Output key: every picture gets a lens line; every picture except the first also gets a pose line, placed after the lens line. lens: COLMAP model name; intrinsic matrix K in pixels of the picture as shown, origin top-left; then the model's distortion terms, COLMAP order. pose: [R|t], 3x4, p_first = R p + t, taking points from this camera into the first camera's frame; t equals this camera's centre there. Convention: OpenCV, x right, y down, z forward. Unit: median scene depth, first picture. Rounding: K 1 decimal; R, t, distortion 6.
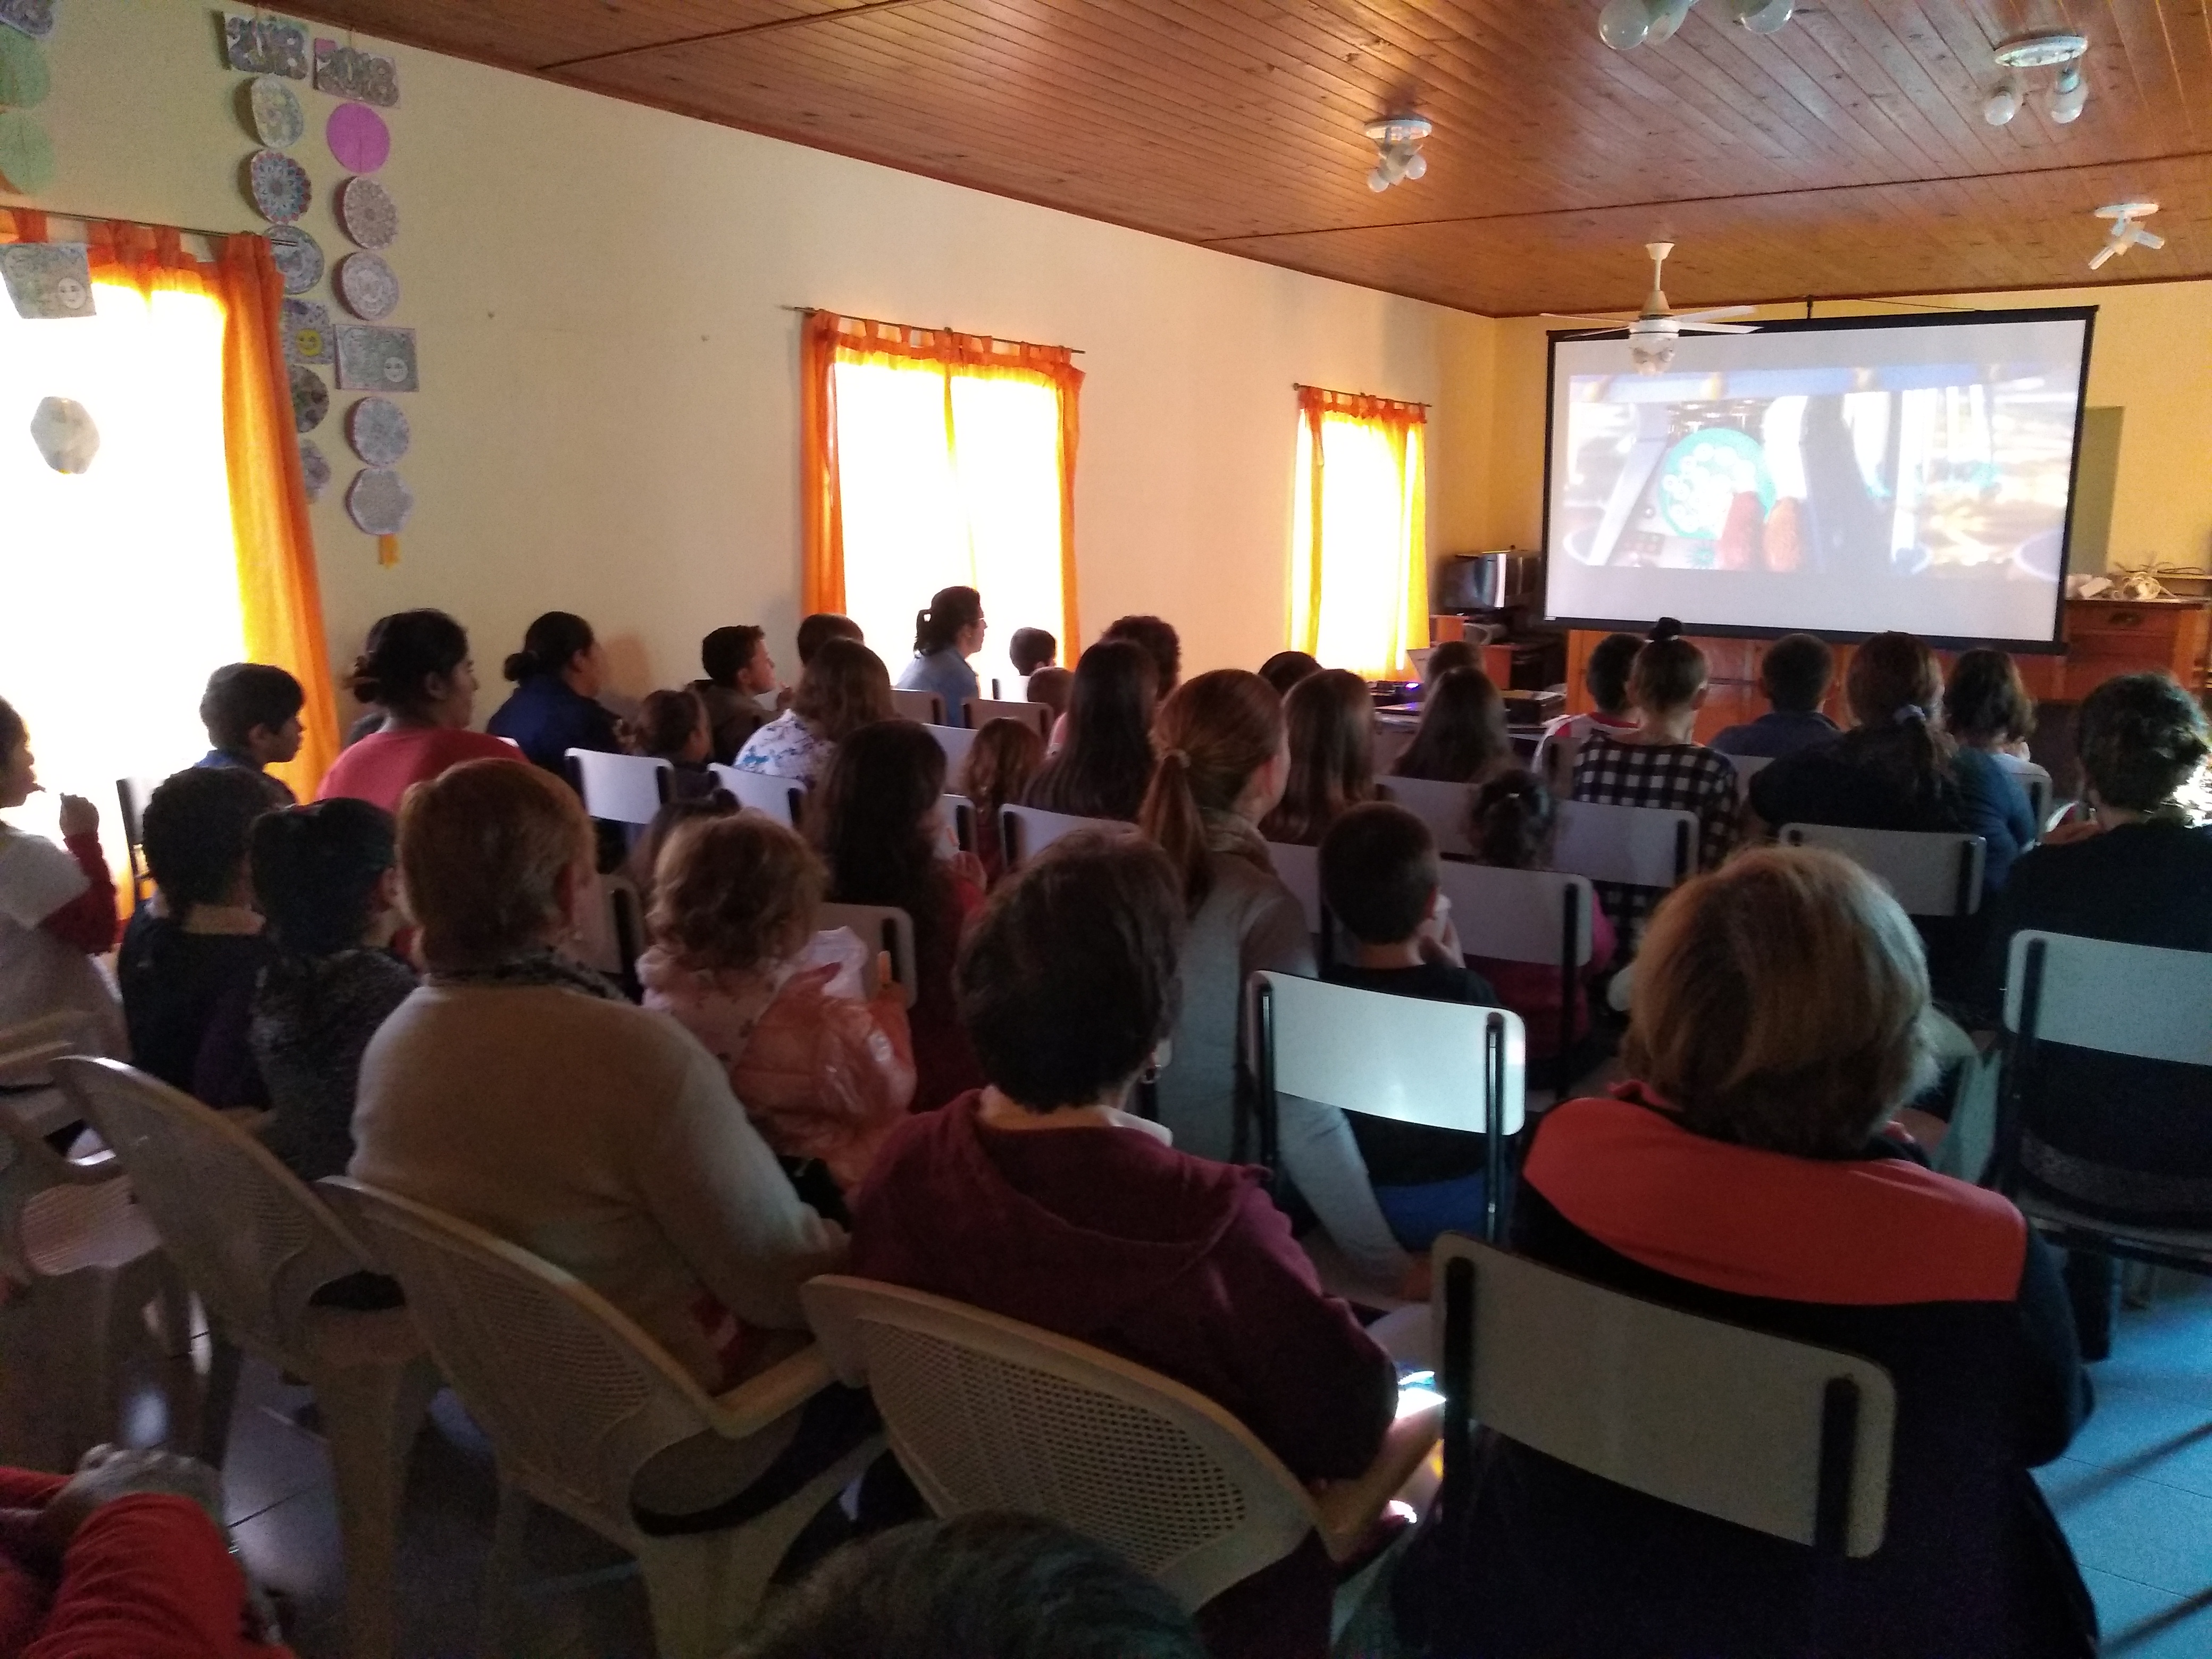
lens RADIAL K [[1729.2, 0, 1106.0], [0, 1729.2, 829.5], [0, 0, 1]] dist [-0.008101, -0.003587]
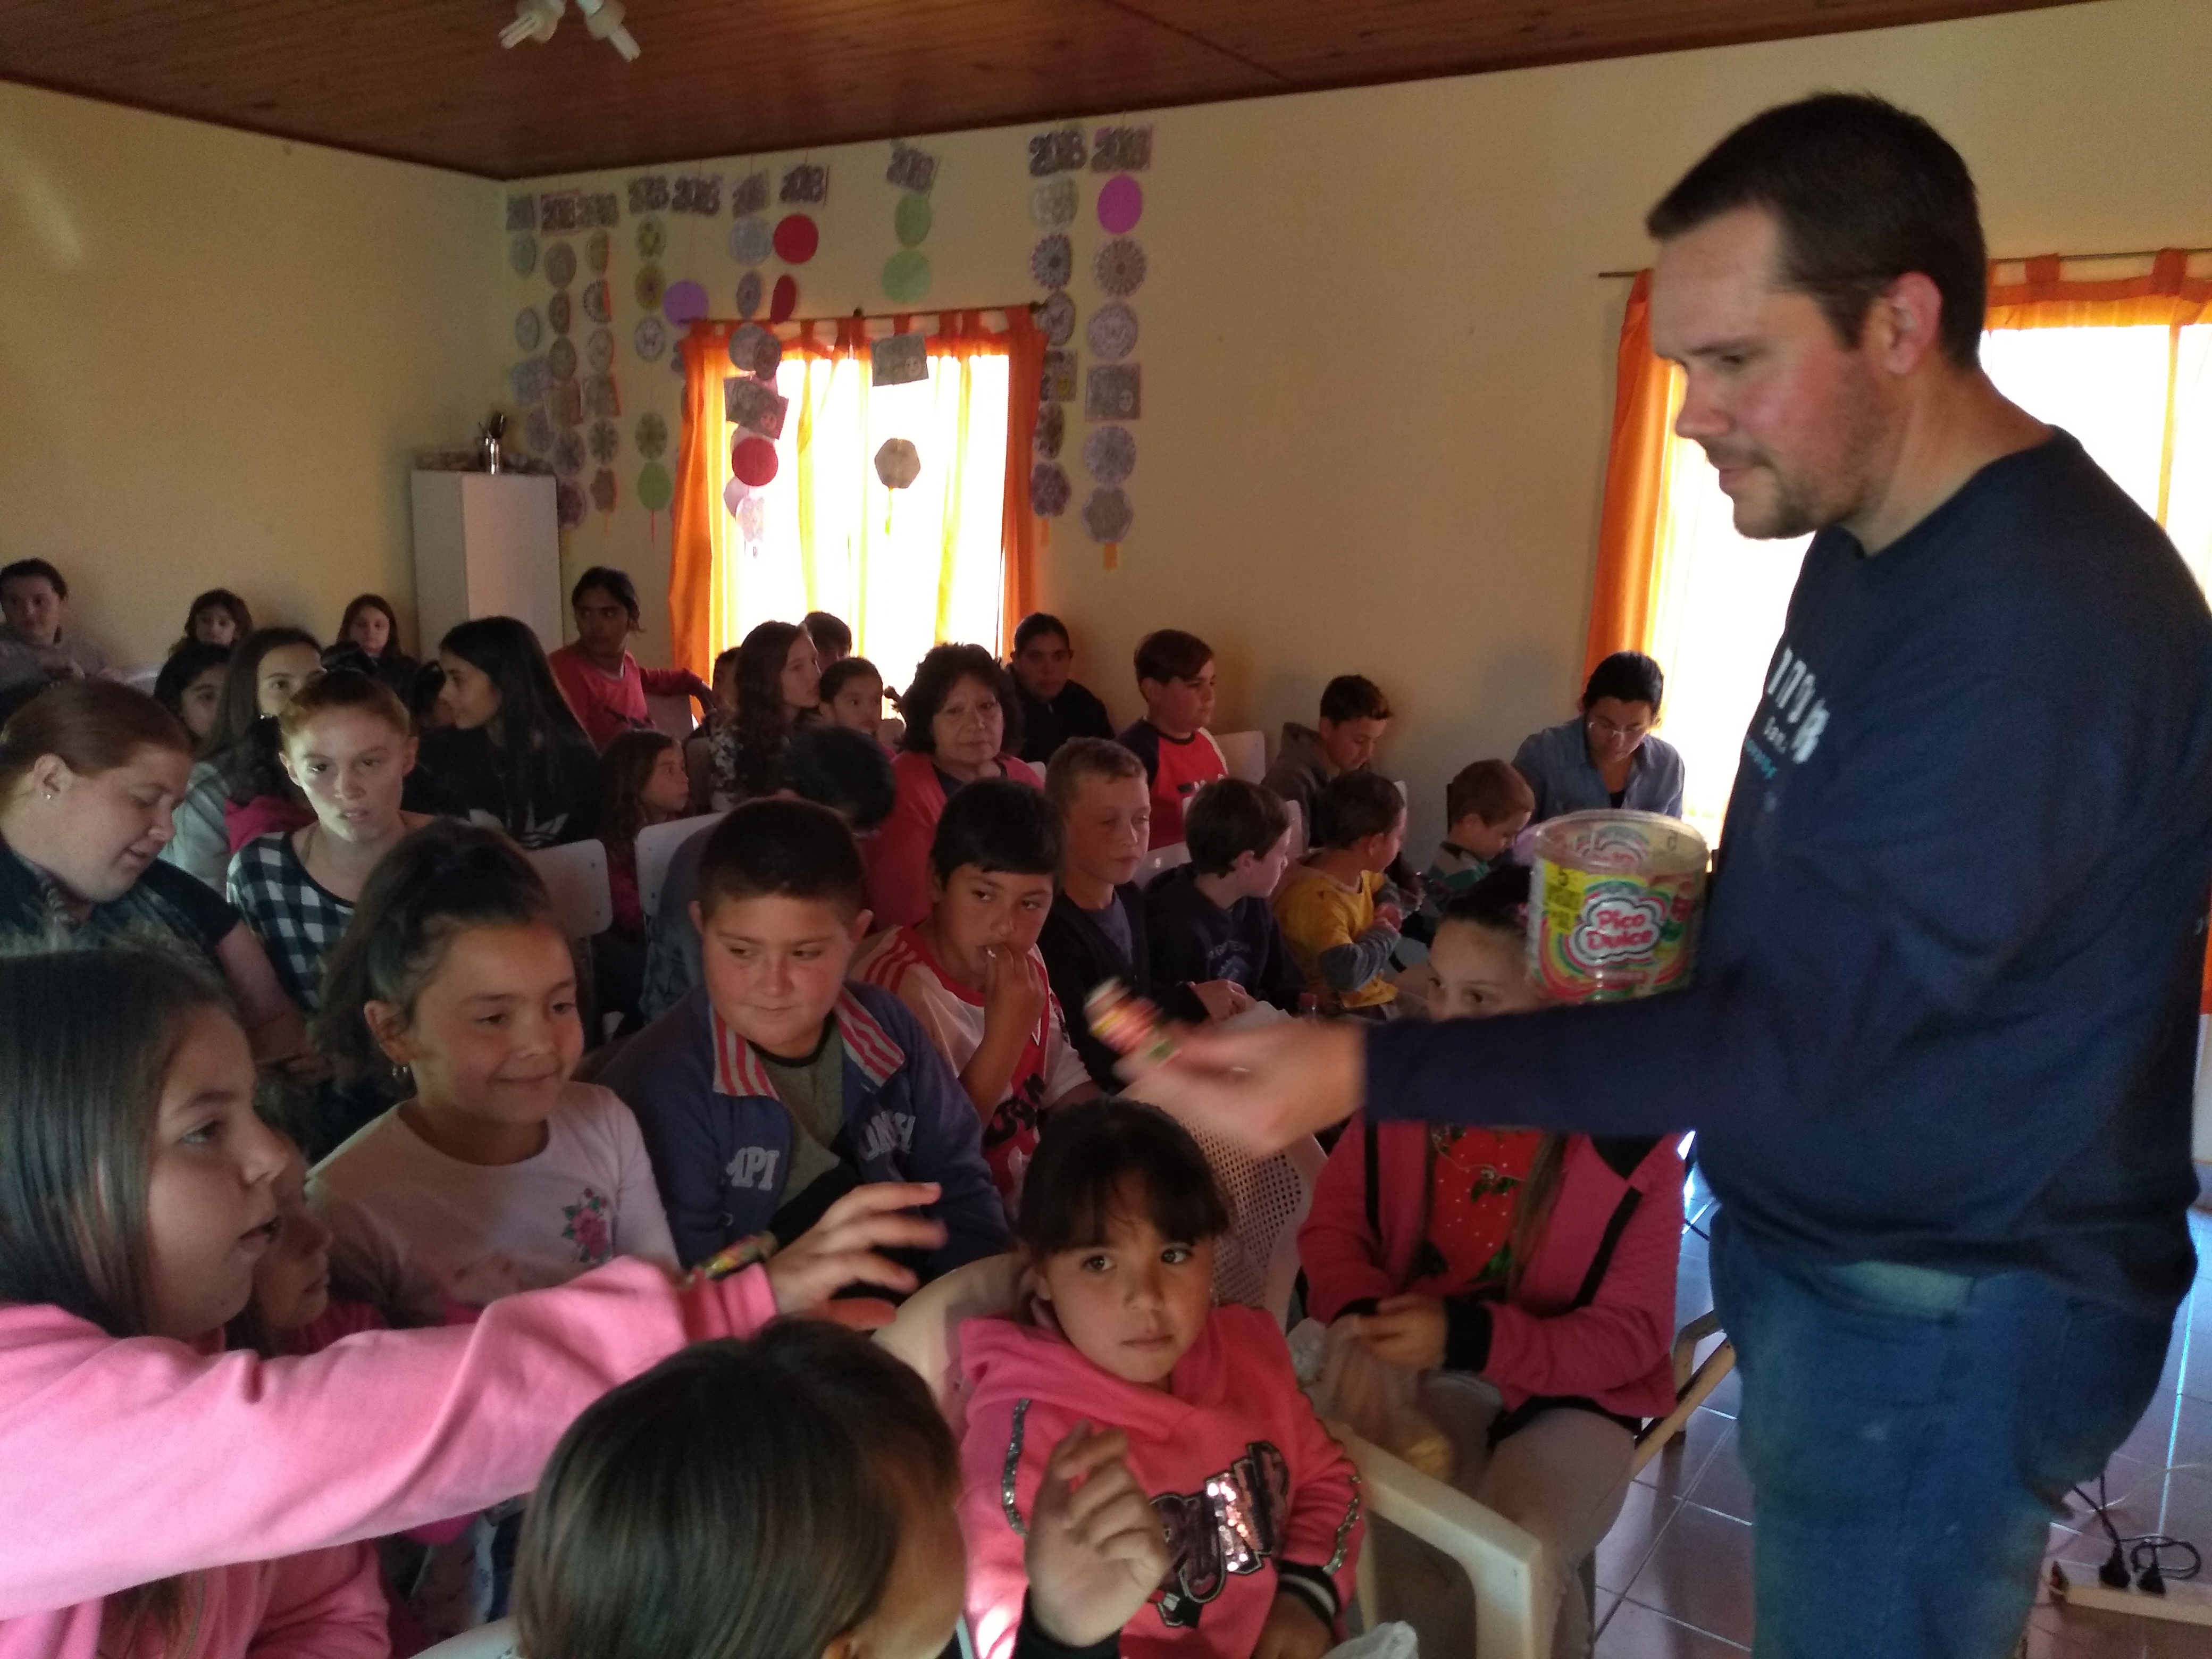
lens RADIAL K [[1727.3, 0, 1106.0], [0, 1727.3, 829.5], [0, 0, 1]] dist [0.018496, 0.005813]
pose [[-0.005320, 0.183205, -0.983060, 0.816664], [-0.210515, 0.960838, 0.180203, -0.205779], [0.977576, 0.207907, 0.033456, 1.056060]]
